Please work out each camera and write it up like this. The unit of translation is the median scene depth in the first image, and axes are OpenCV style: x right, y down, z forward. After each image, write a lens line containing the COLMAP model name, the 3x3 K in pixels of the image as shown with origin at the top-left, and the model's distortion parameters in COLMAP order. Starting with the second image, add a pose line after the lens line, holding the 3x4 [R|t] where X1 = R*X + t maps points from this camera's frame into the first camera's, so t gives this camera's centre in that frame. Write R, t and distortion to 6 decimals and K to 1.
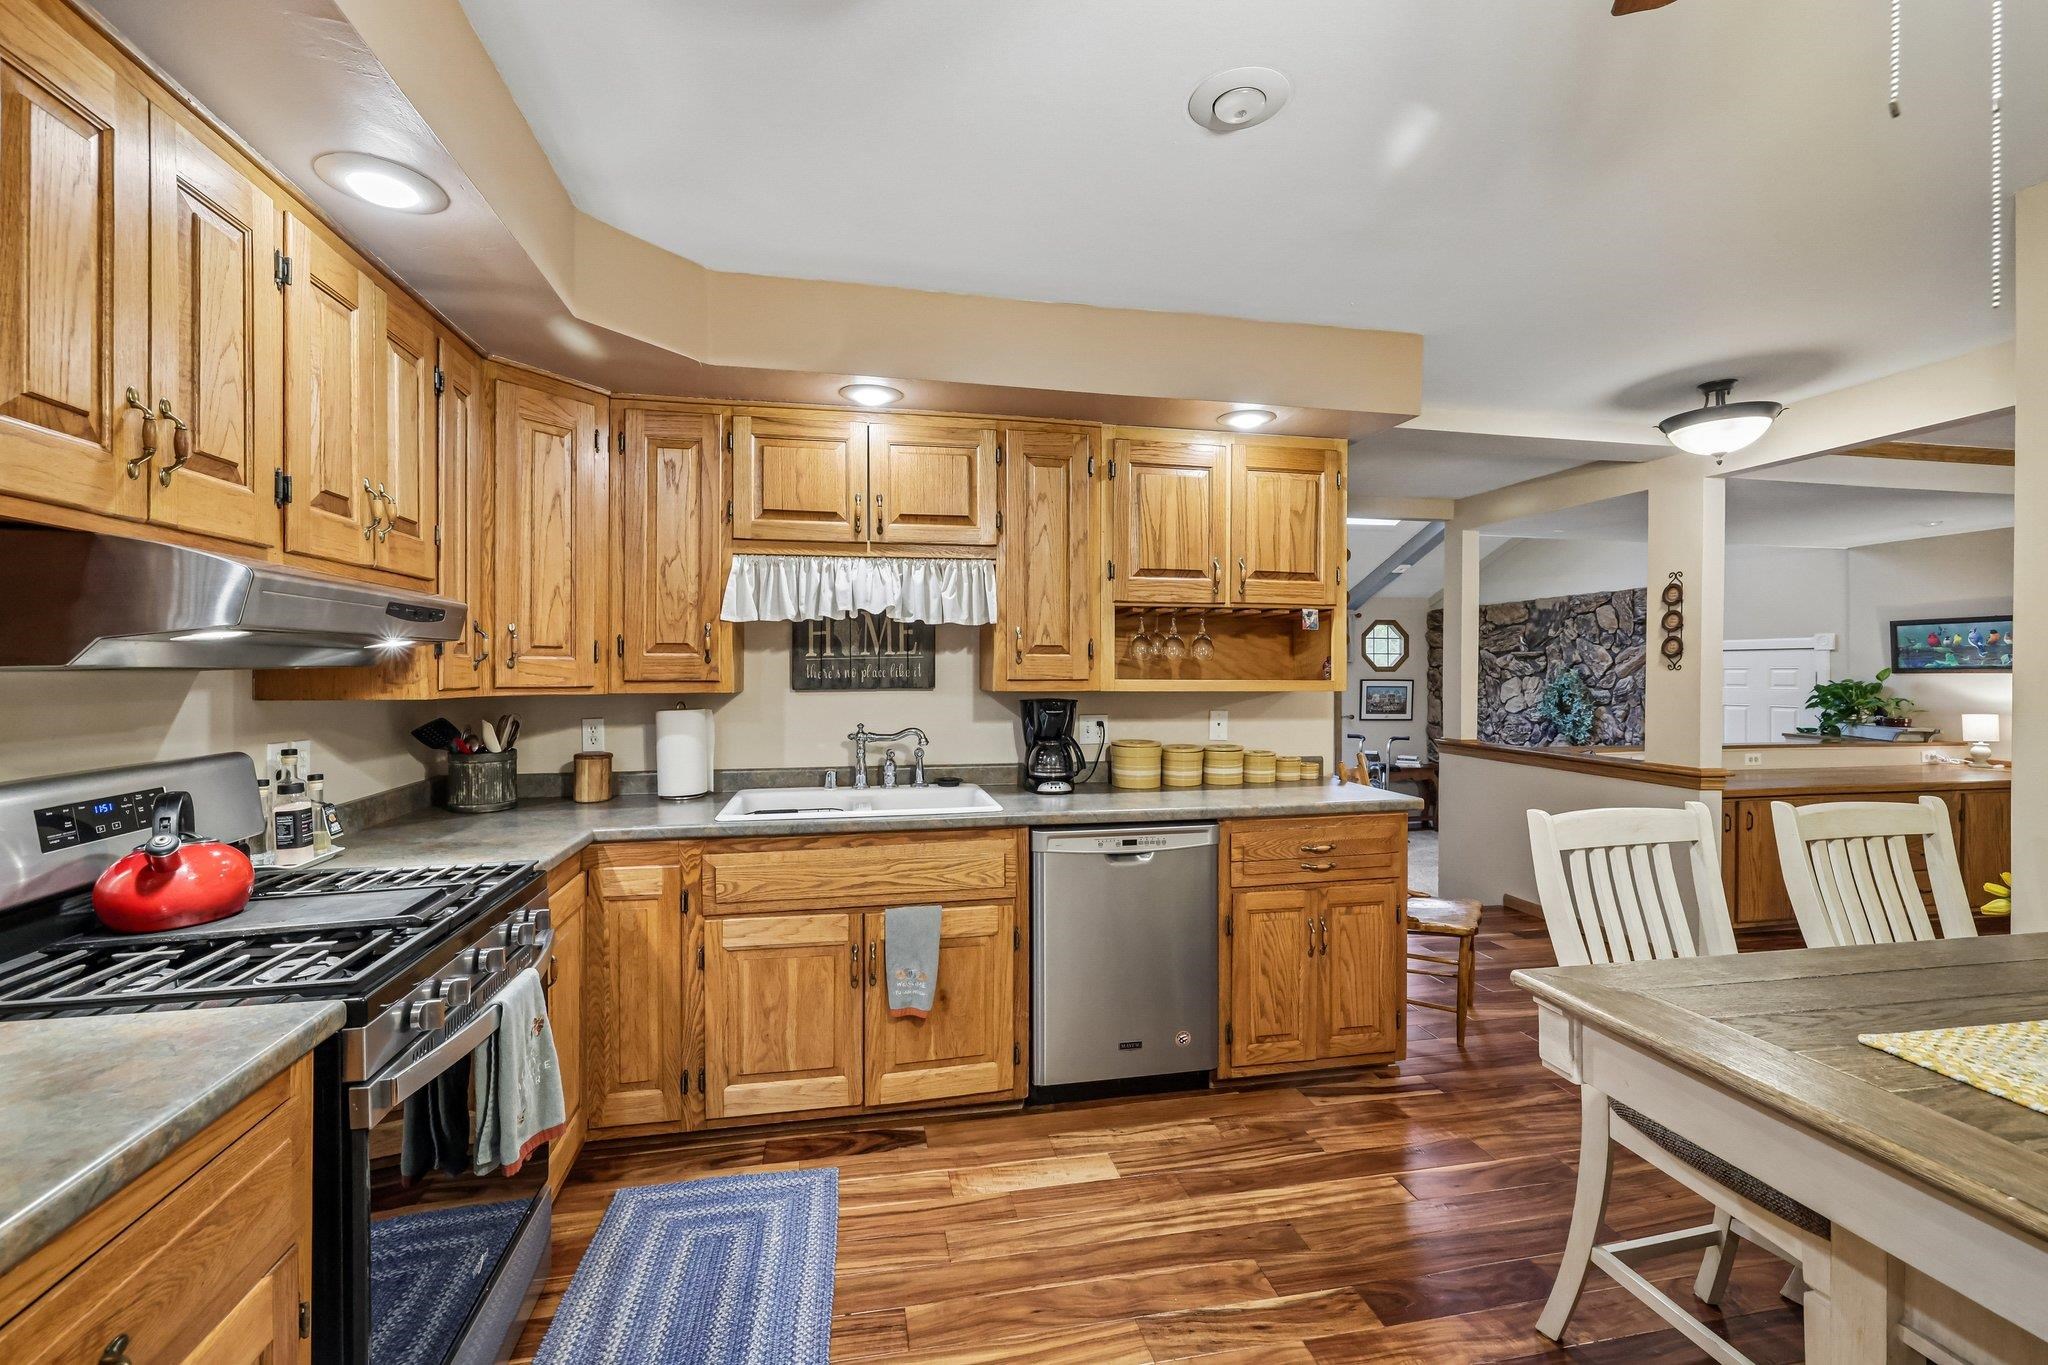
lens RADIAL K [[881.9, 0, 1021.2], [0, 881.9, 681.1], [0, 0, 1]] dist [0.000950, 0.000059]
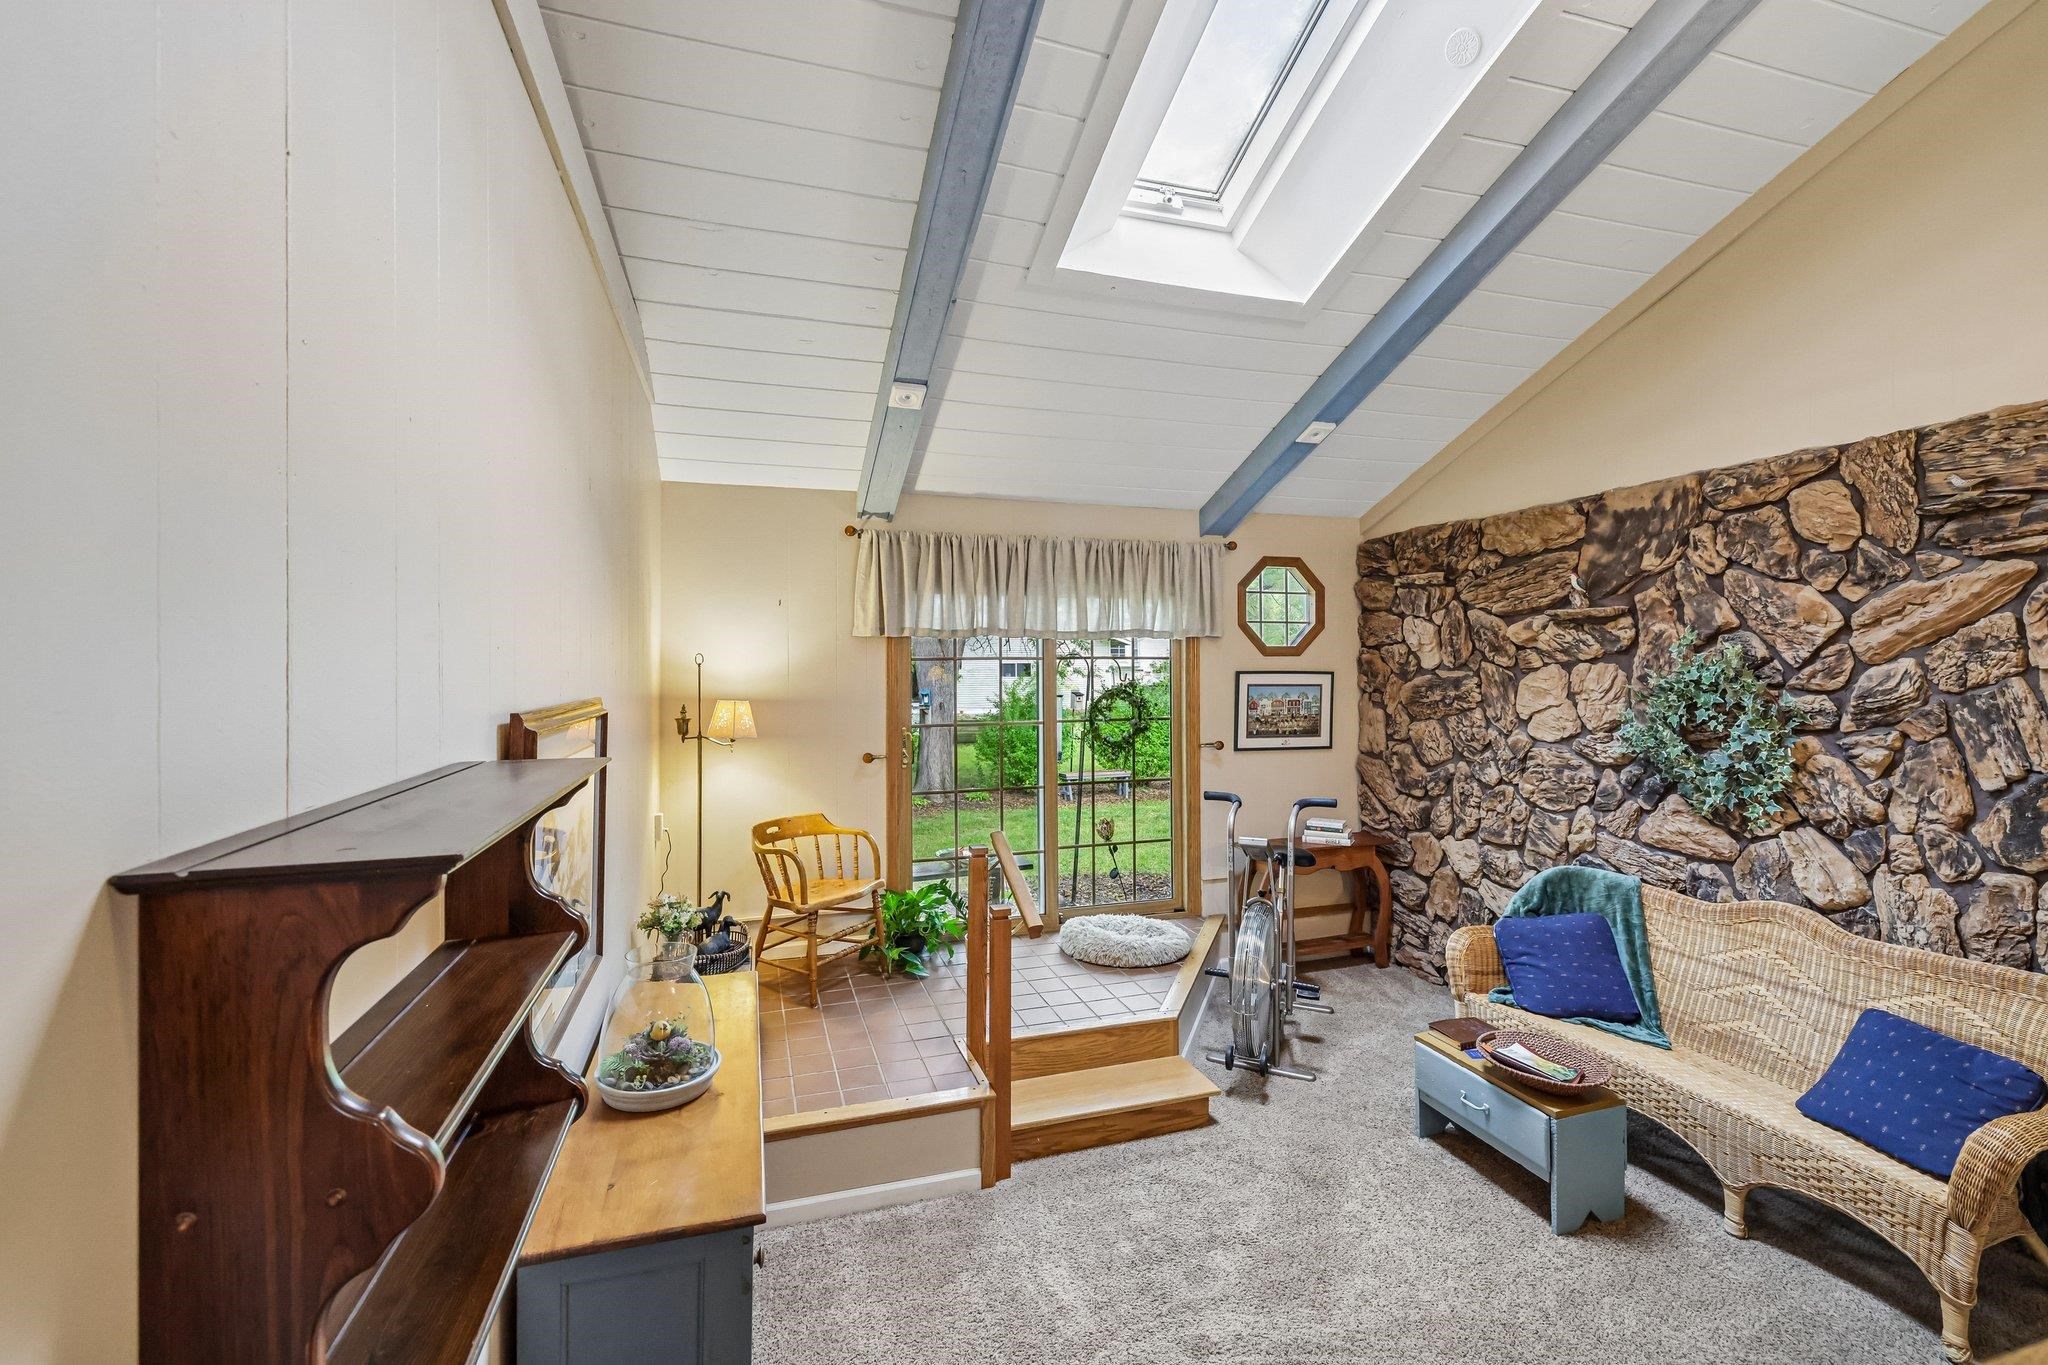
lens RADIAL K [[881.9, 0, 1025.5], [0, 881.9, 672.0], [0, 0, 1]] dist [0.000950, 0.000059]
pose [[0.993420, -0.001951, 0.114508, 0.235994], [0.002462, 0.999988, -0.004316, 0.000733], [-0.114498, 0.004570, 0.993413, 0.582373]]
